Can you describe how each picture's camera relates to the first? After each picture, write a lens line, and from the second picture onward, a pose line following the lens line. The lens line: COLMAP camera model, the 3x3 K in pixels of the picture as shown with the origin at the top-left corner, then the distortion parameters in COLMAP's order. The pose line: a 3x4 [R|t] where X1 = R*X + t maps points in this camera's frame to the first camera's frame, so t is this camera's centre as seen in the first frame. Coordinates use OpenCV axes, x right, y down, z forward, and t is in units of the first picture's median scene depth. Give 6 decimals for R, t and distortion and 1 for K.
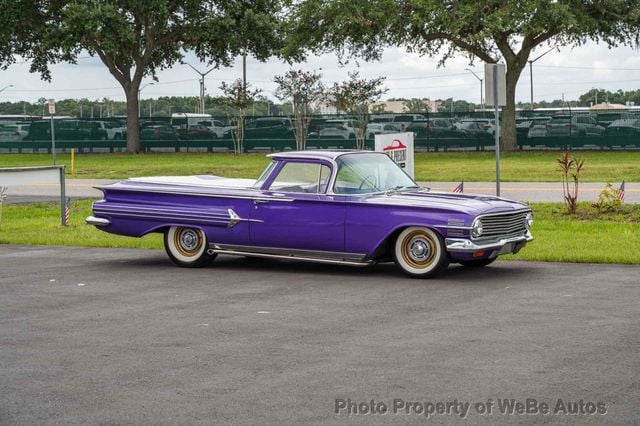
lens RADIAL K [[1345.7, 0, 320.0], [0, 1345.7, 213.0], [0, 0, 1]] dist [0.034175, -0.019250]
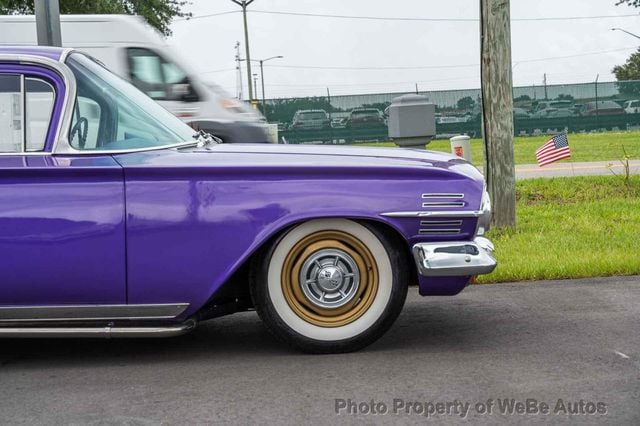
lens RADIAL K [[1314.7, 0, 320.0], [0, 1314.7, 213.0], [0, 0, 1]] dist [0.033420, 0.052597]
pose [[0.862398, -0.053163, 0.503432, -0.033892], [0.064286, 0.997920, -0.004744, 0.002769], [-0.502133, 0.036455, 0.864022, 0.189876]]
